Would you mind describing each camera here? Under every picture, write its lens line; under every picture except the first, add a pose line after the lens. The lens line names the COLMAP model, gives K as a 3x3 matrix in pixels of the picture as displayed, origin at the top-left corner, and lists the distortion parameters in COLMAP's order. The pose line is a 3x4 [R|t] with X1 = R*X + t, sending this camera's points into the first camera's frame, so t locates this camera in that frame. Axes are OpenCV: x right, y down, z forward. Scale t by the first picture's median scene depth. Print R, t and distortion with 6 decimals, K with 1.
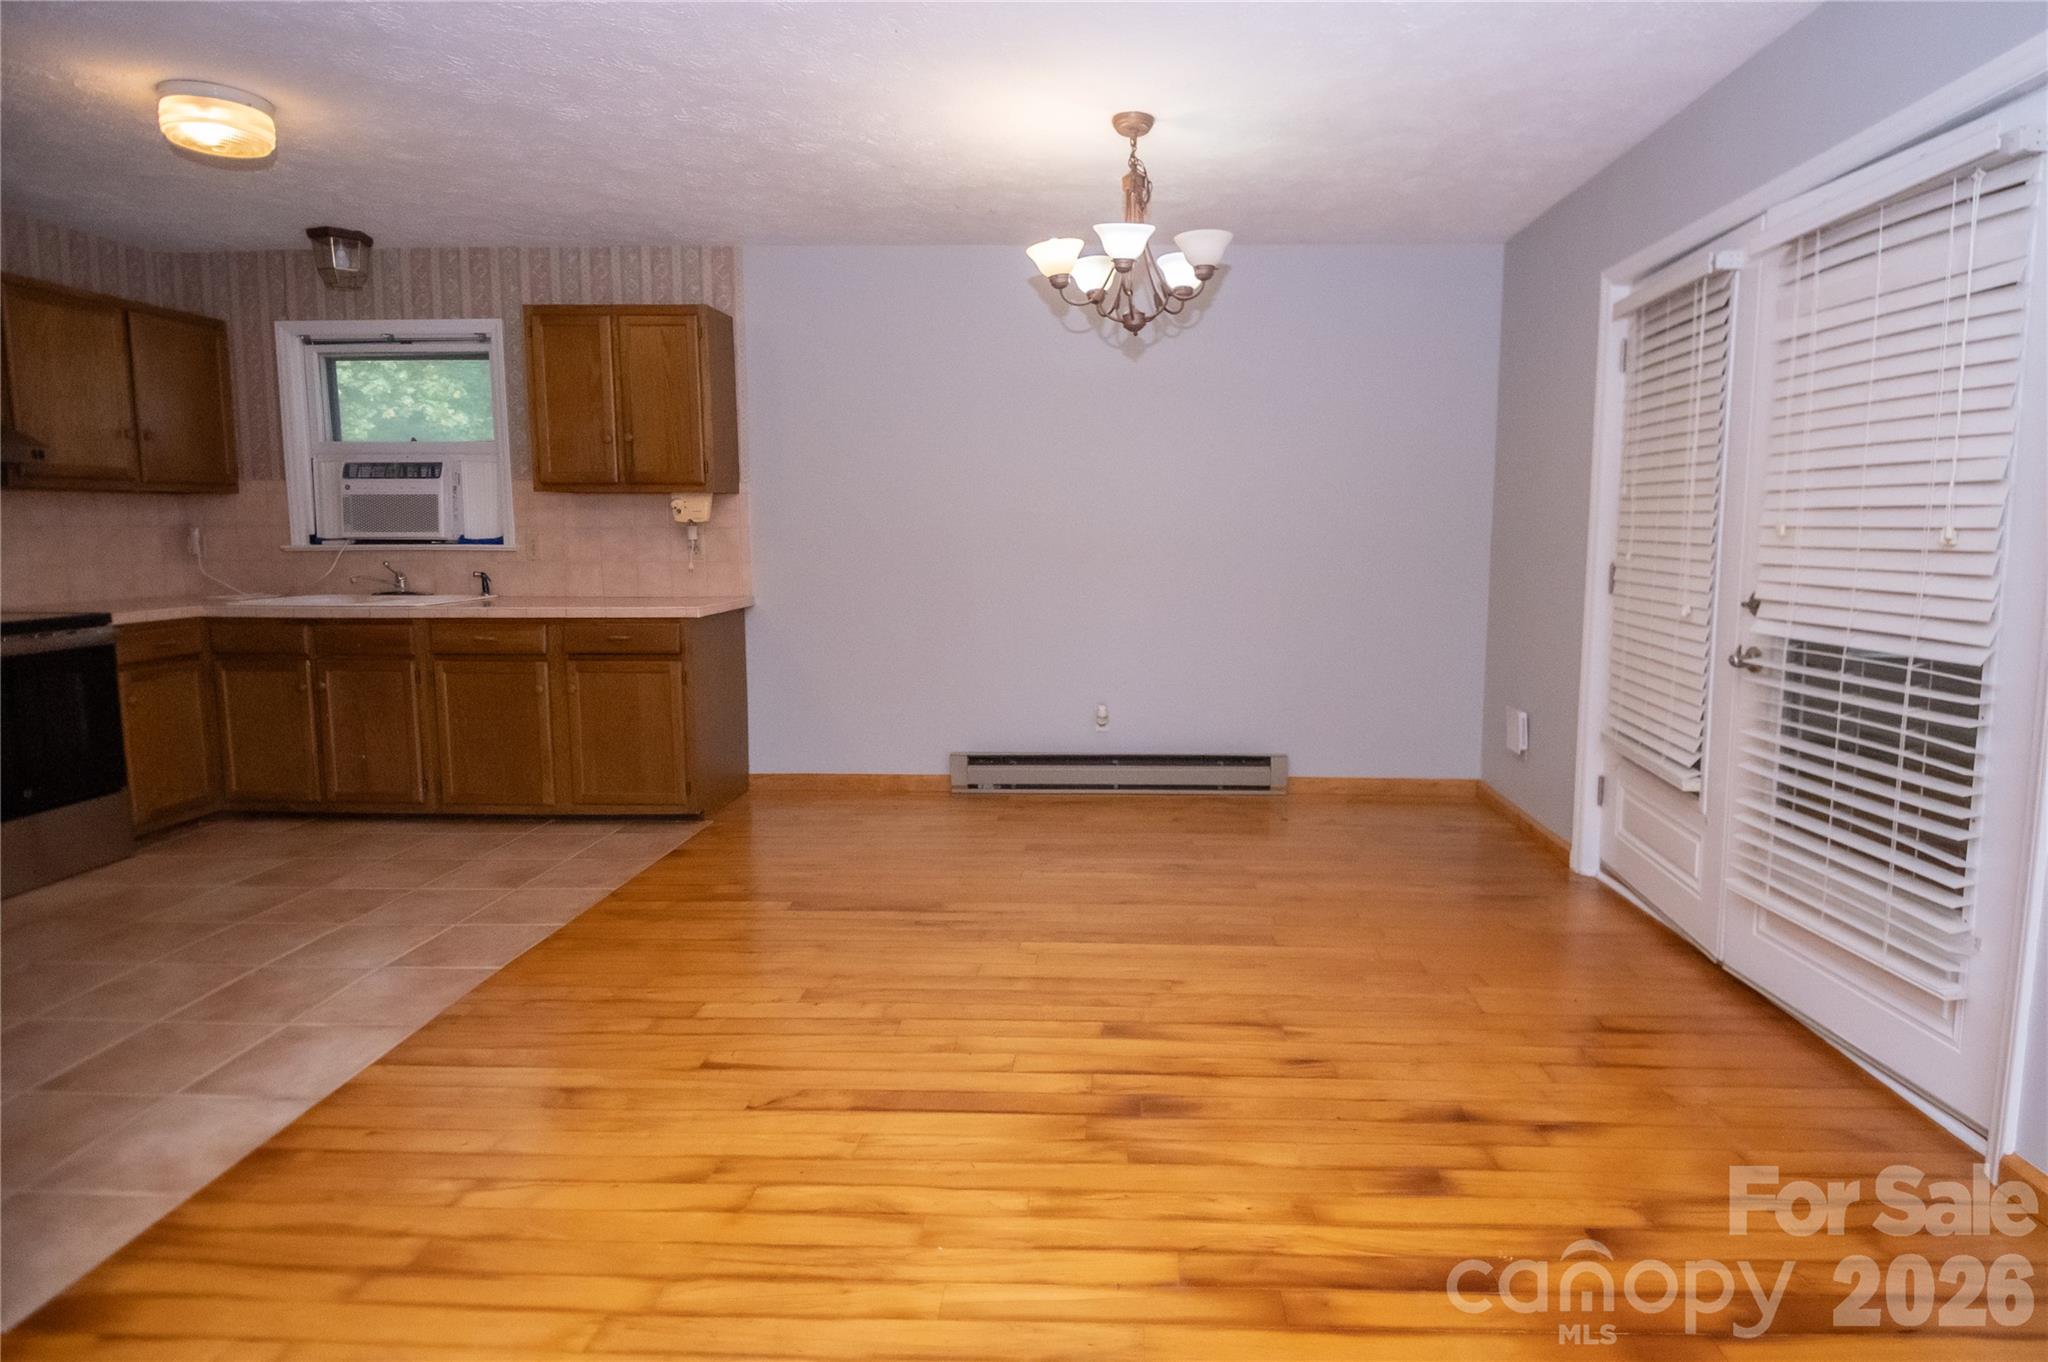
lens RADIAL K [[1086.5, 0, 1105.3], [0, 1086.5, 647.9], [0, 0, 1]] dist [0.035159, -0.046874]
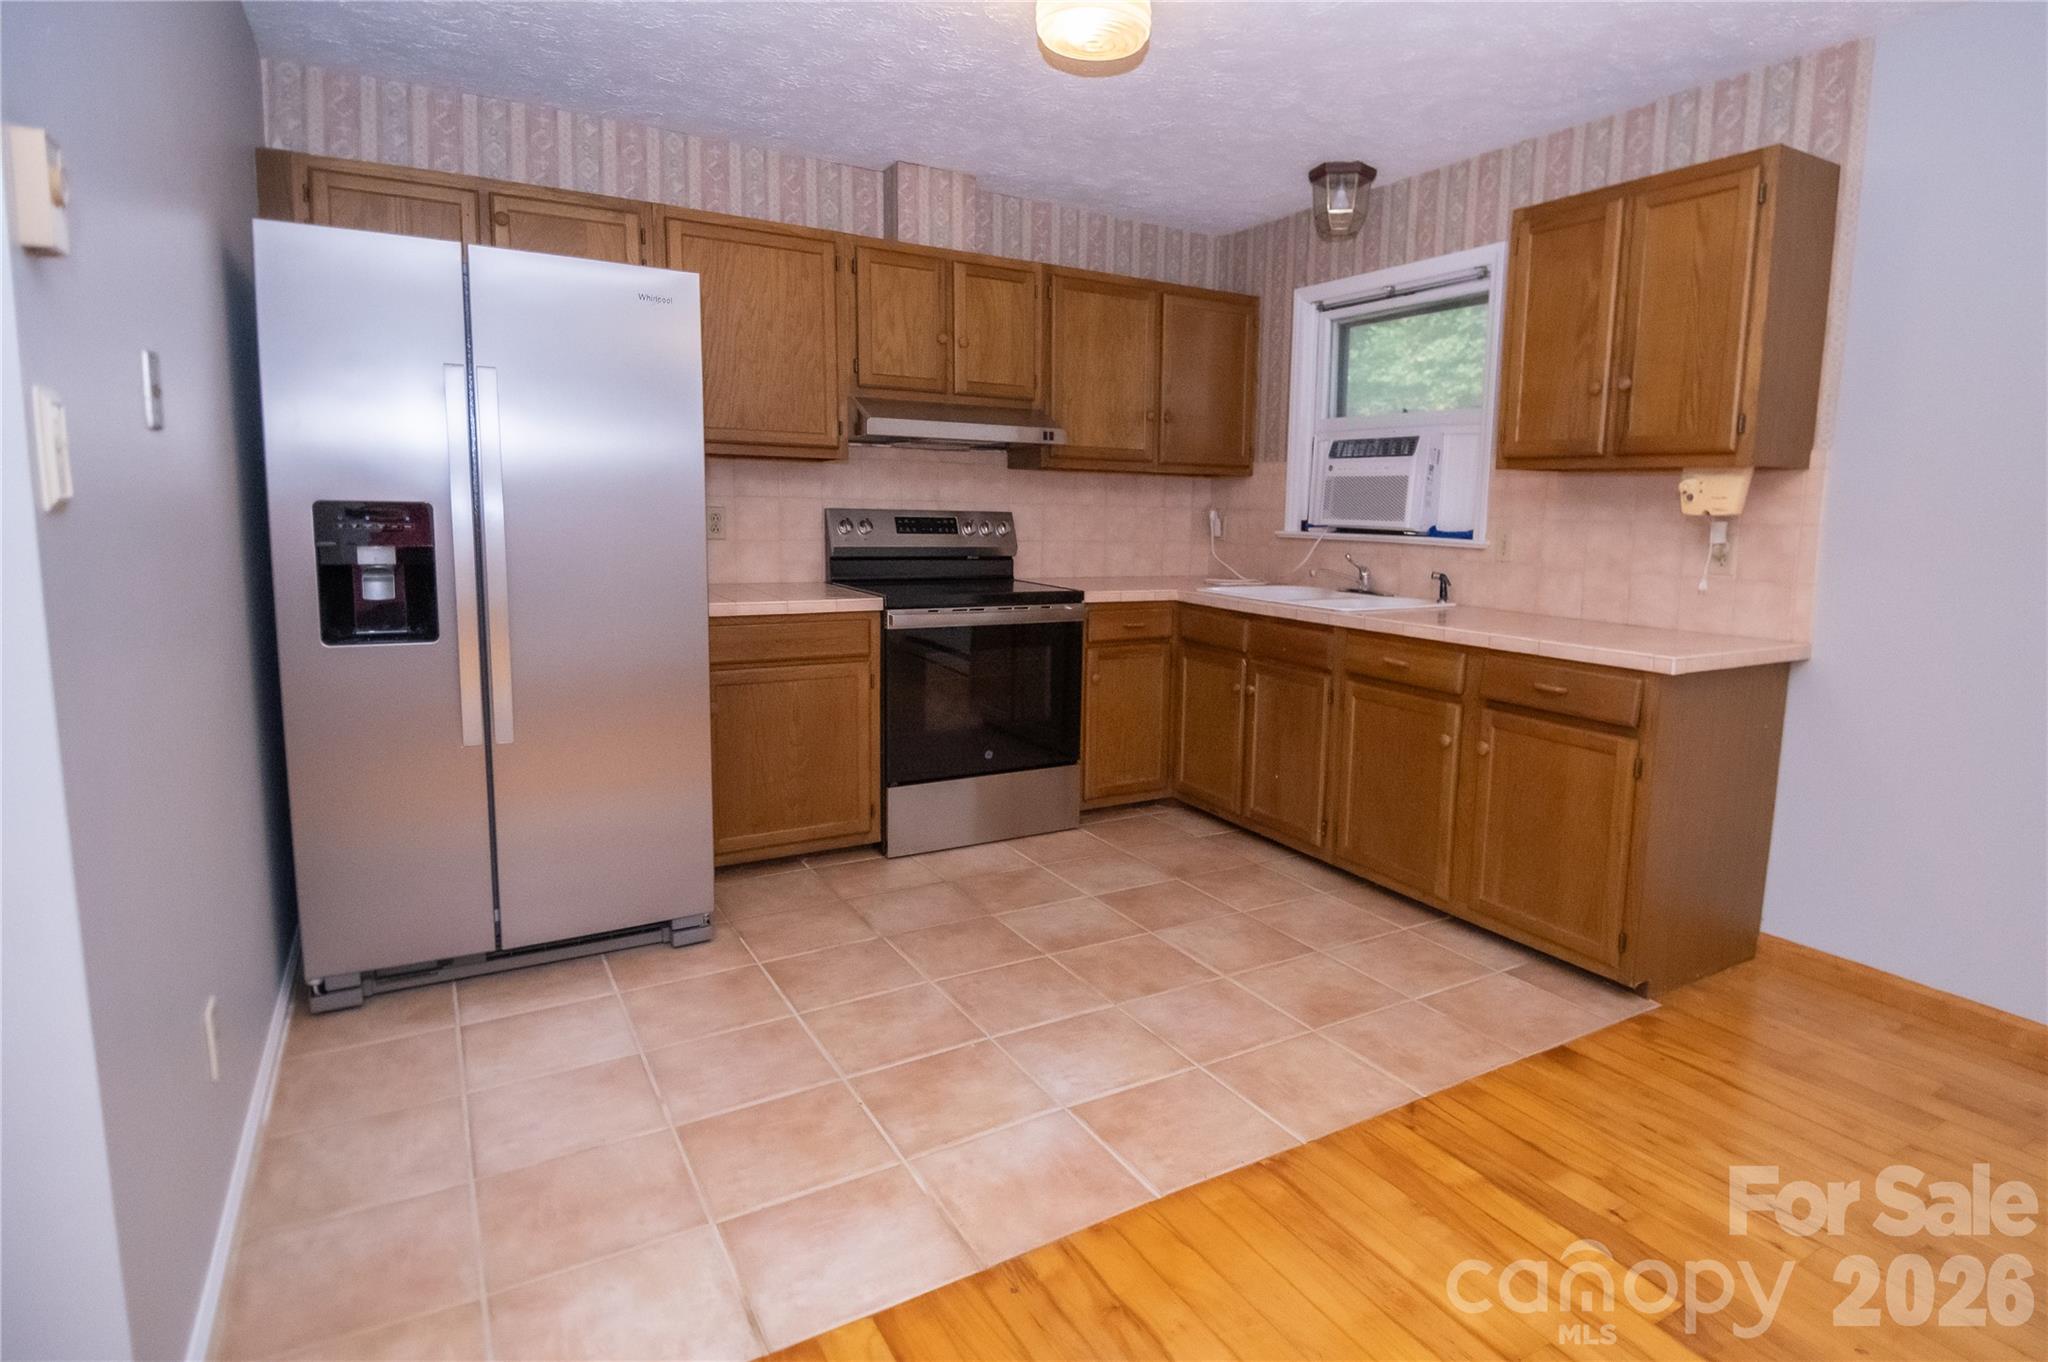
lens RADIAL K [[1086.5, 0, 1105.3], [0, 1086.5, 647.9], [0, 0, 1]] dist [0.035159, -0.046874]
pose [[0.552096, 0.122834, -0.824683, -0.048823], [-0.115386, 0.990827, 0.070334, -0.045731], [0.825758, 0.056326, 0.561205, 0.379030]]
